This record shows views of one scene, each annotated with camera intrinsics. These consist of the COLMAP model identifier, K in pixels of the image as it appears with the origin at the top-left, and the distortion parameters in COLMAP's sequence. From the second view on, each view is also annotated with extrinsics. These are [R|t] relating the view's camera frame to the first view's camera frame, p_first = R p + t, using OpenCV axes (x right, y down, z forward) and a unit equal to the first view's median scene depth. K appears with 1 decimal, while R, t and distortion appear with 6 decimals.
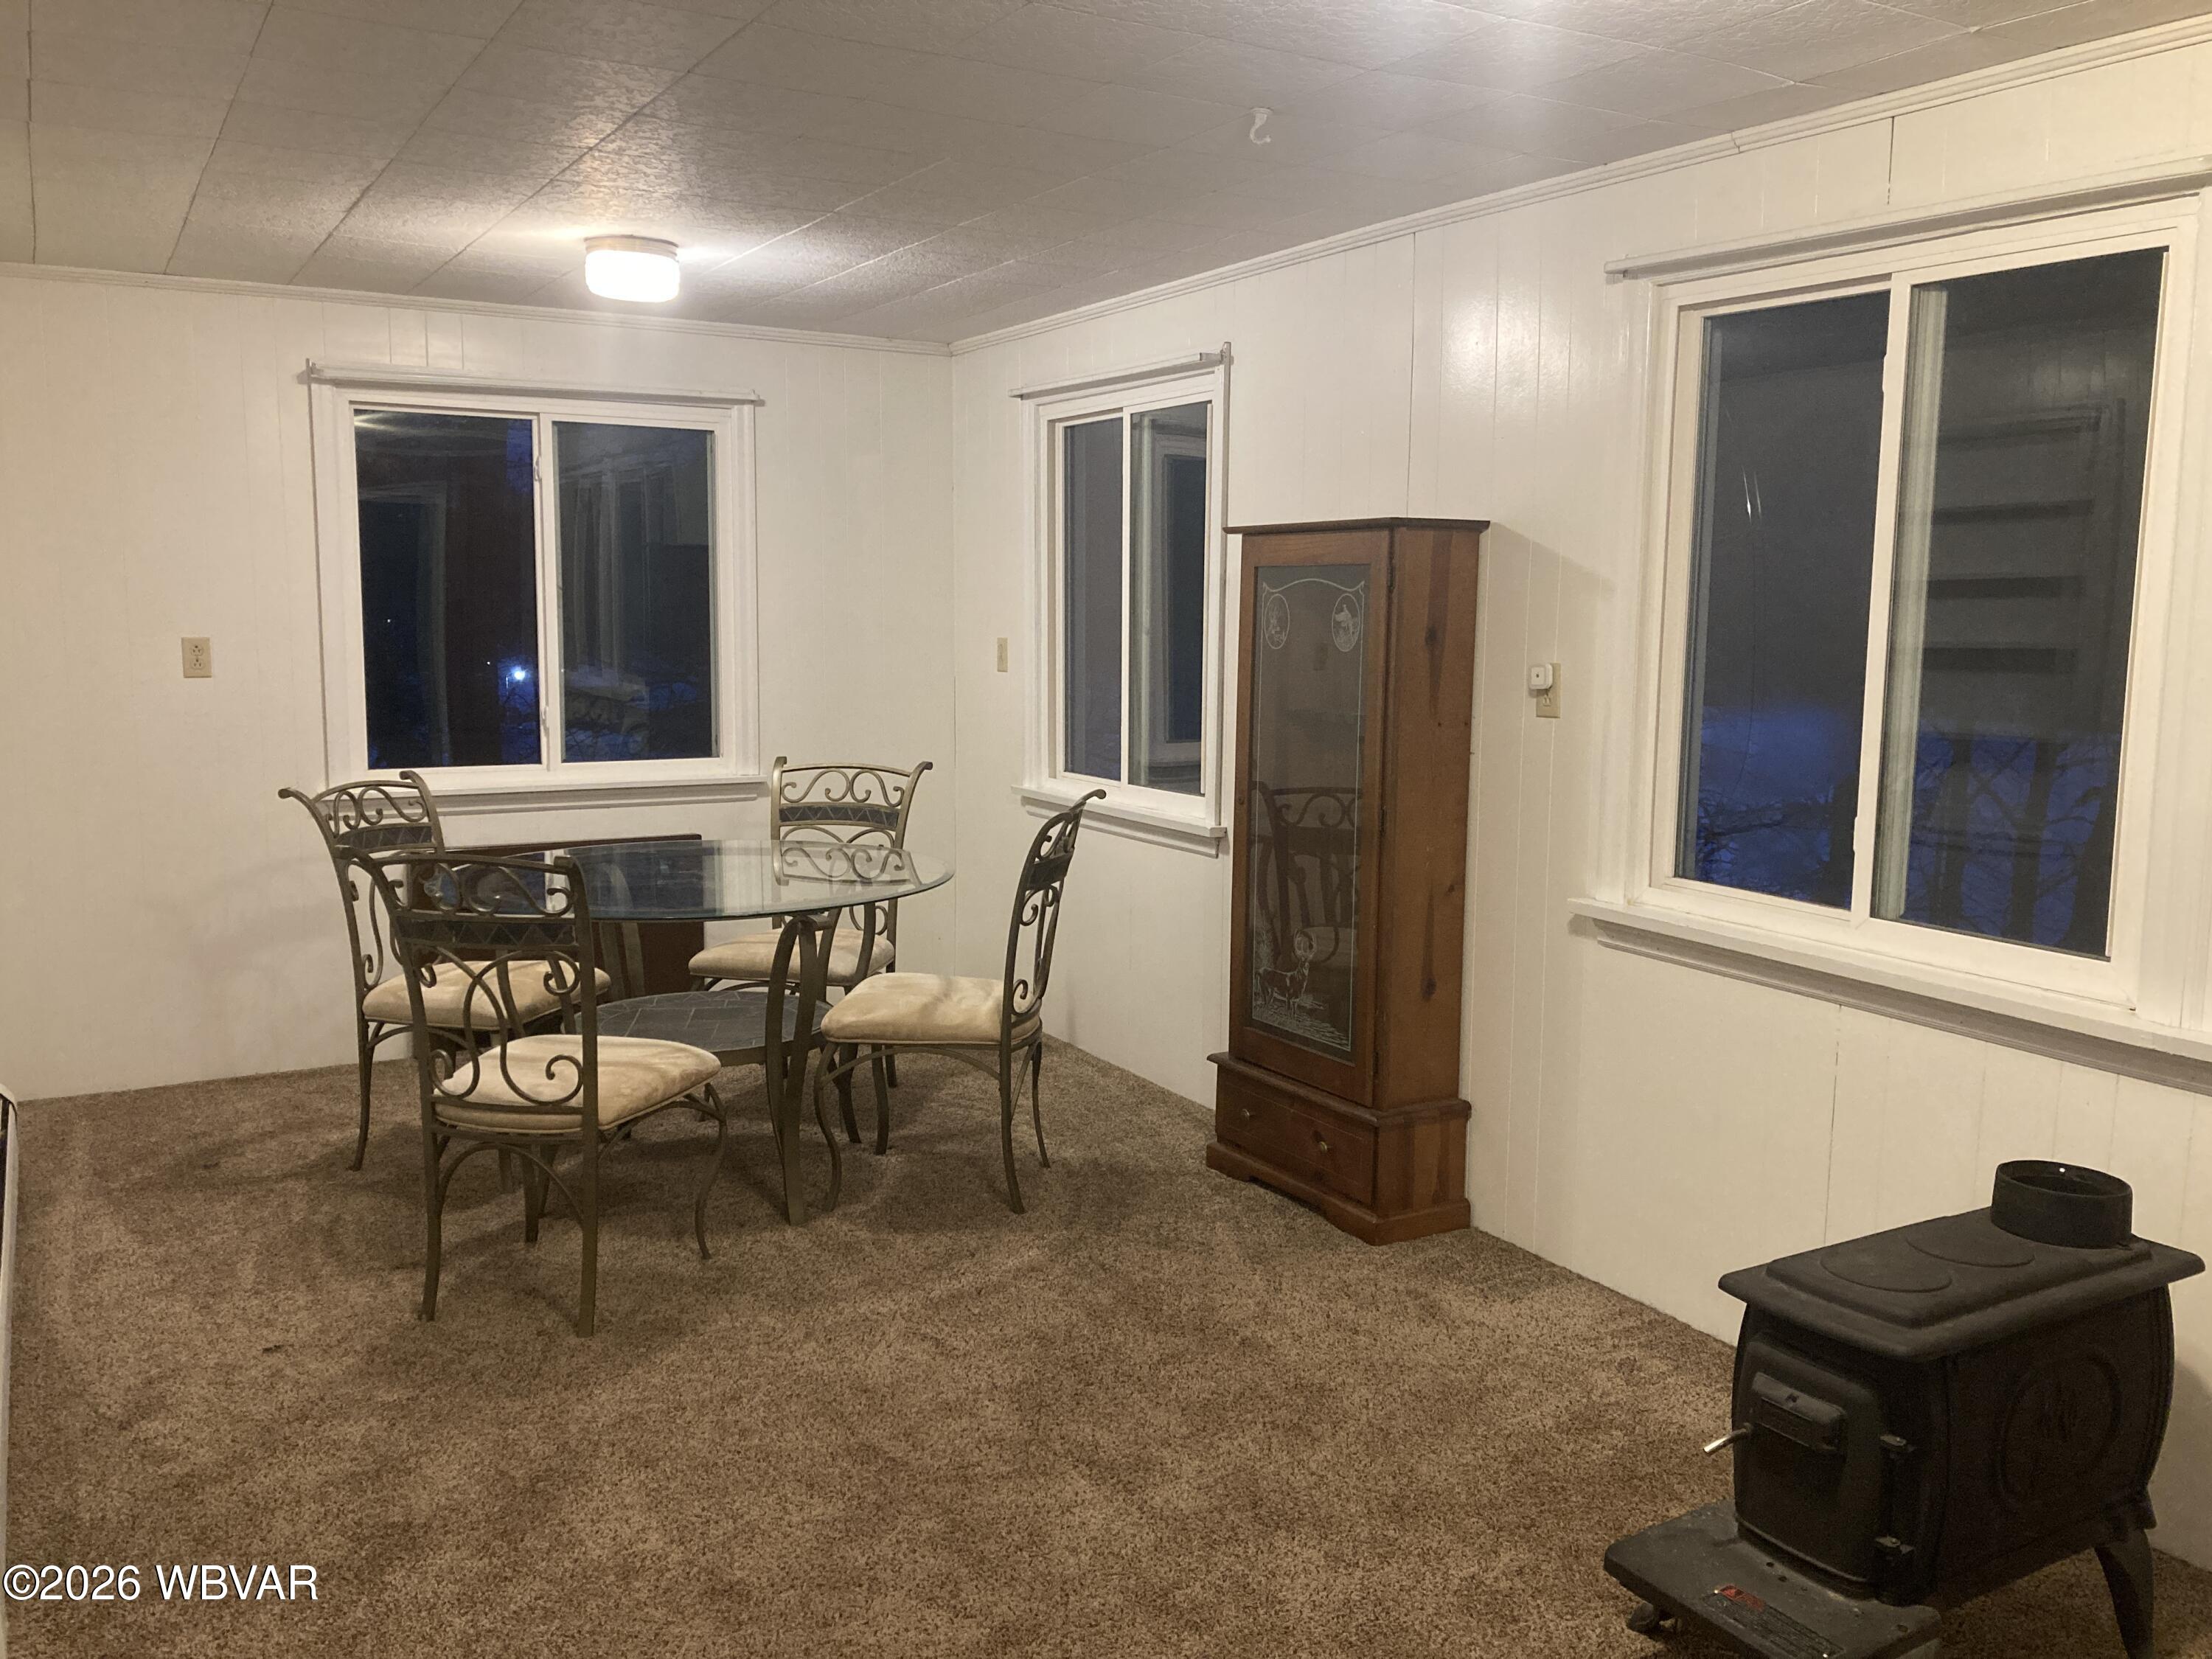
lens RADIAL K [[1835.3, 0, 1097.3], [0, 1835.3, 835.2], [0, 0, 1]] dist [0.045234, -0.039504]
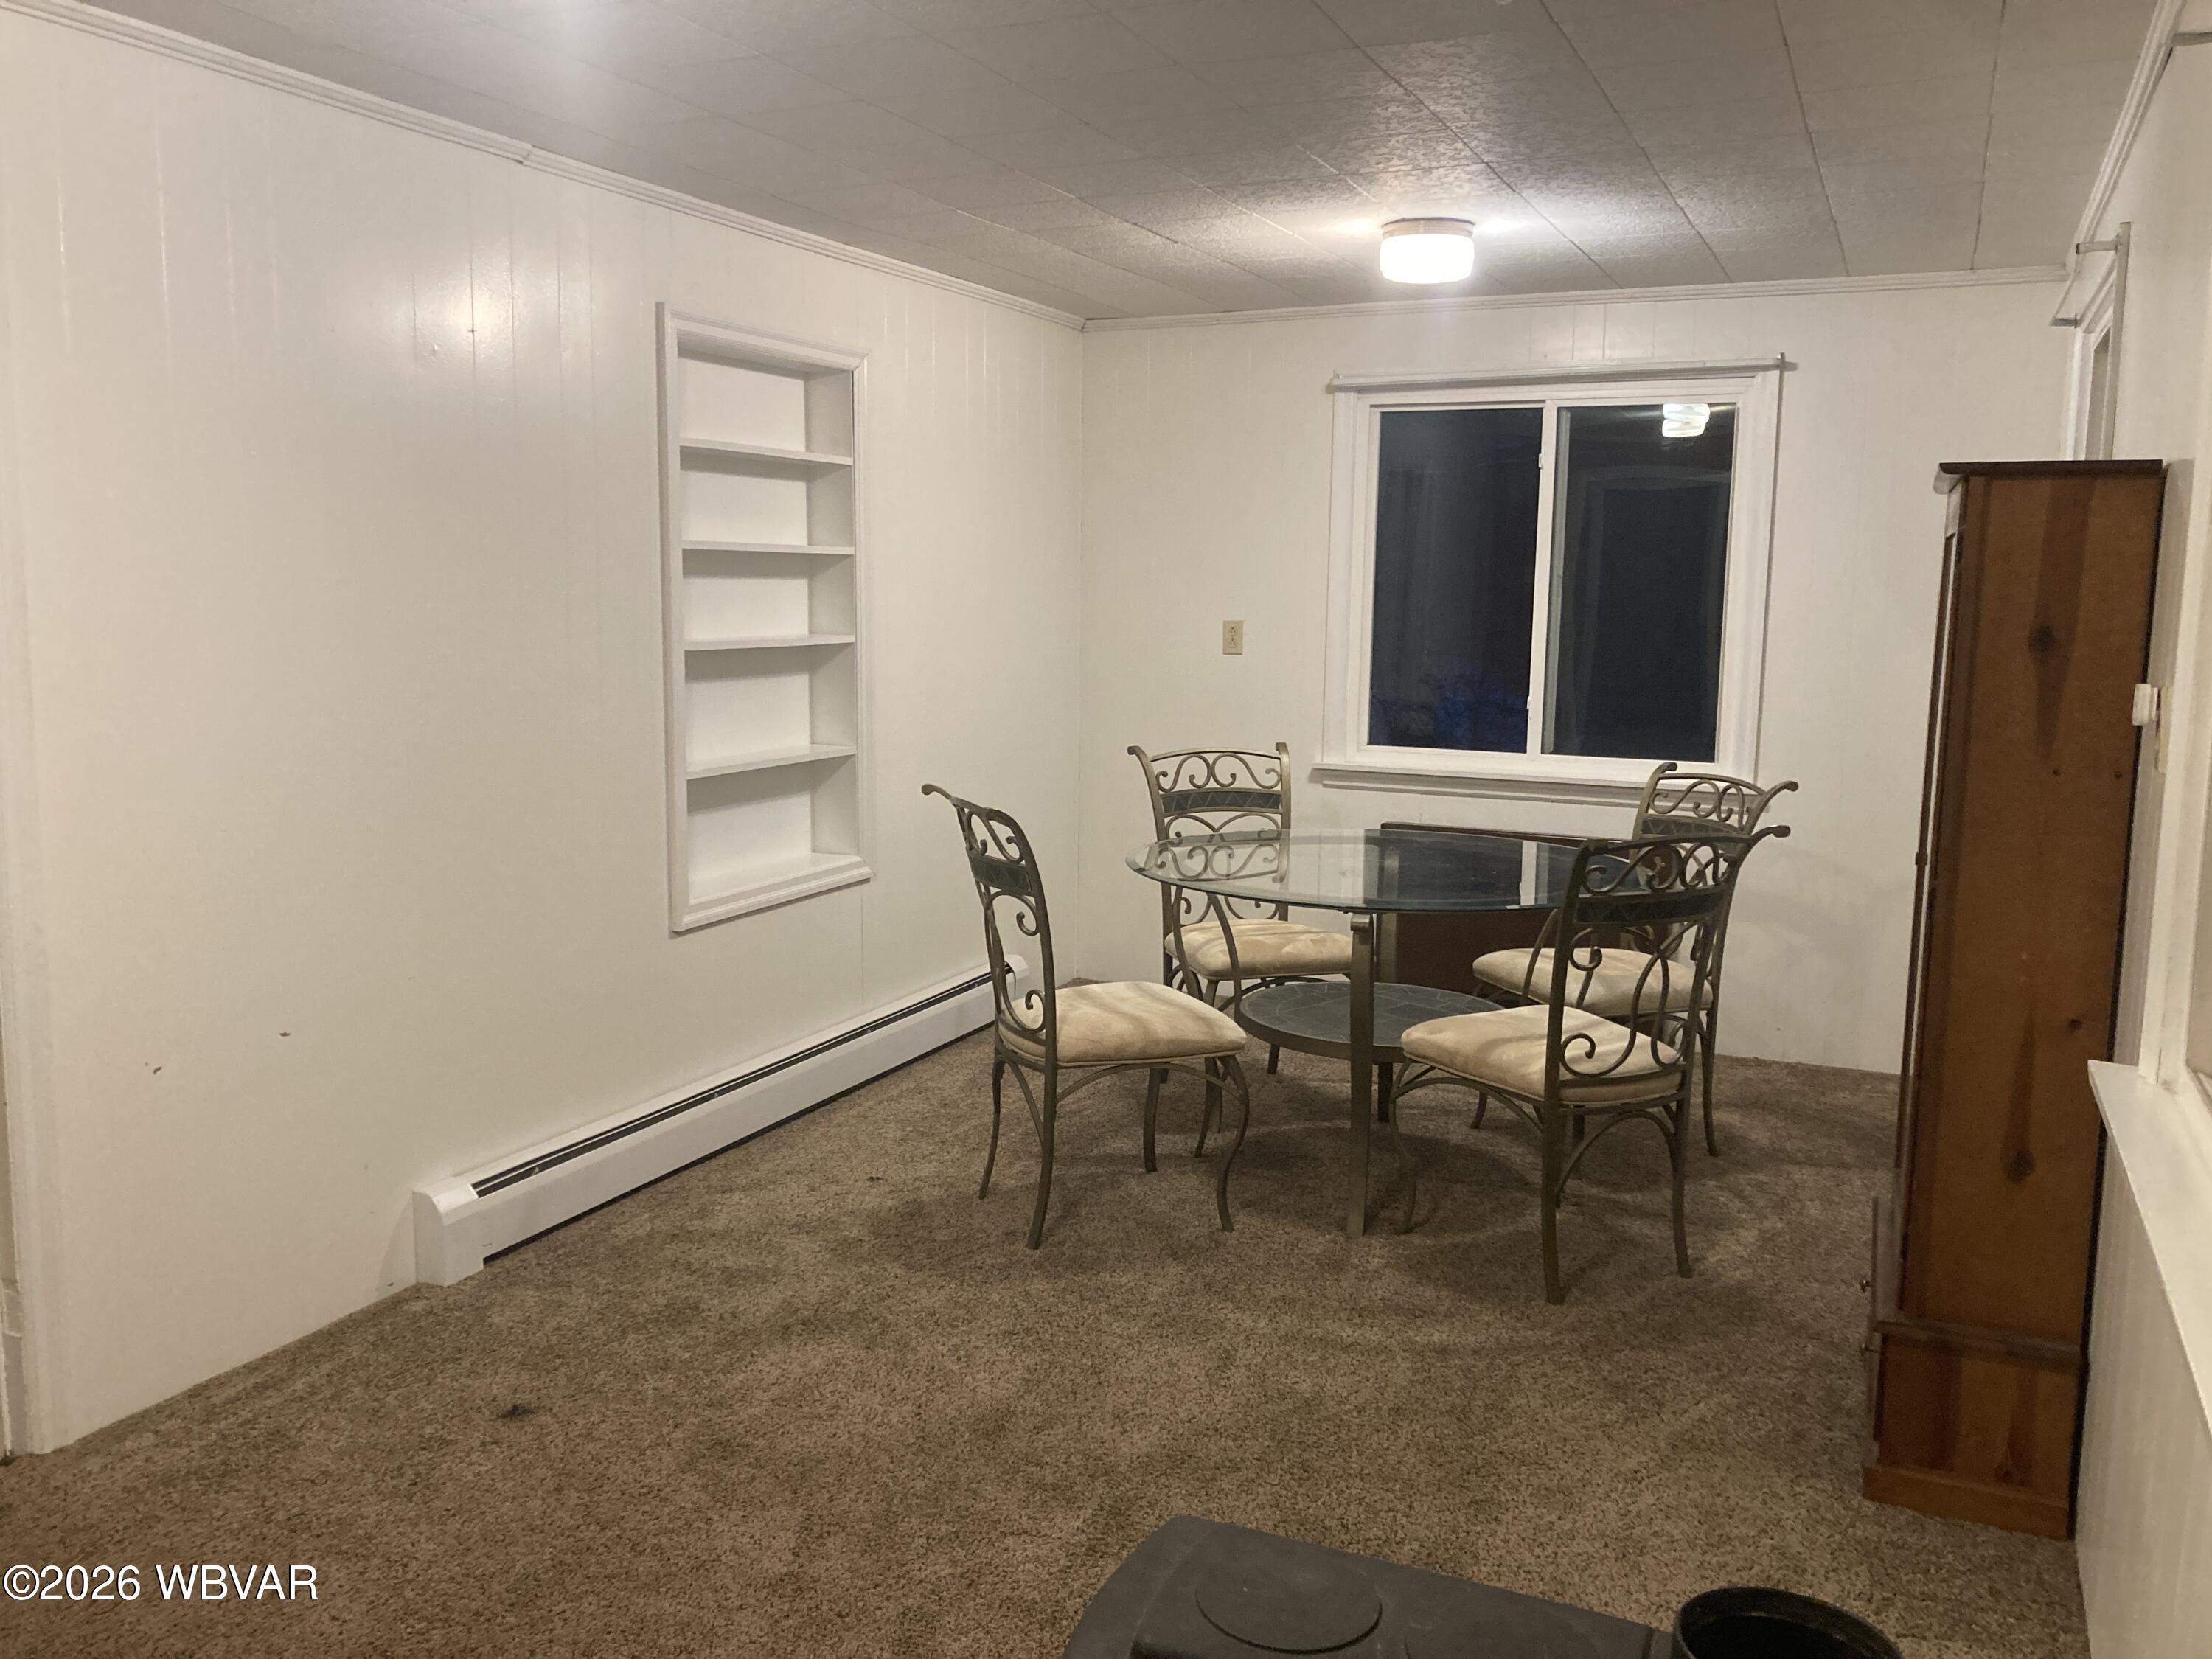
lens RADIAL K [[1835.3, 0, 1091.3], [0, 1835.3, 821.2], [0, 0, 1]] dist [0.045234, -0.039504]
pose [[0.563919, 0.107174, -0.818846, 0.515932], [-0.115500, 0.992033, 0.050299, -0.034031], [0.817713, 0.066213, 0.571805, 0.323267]]
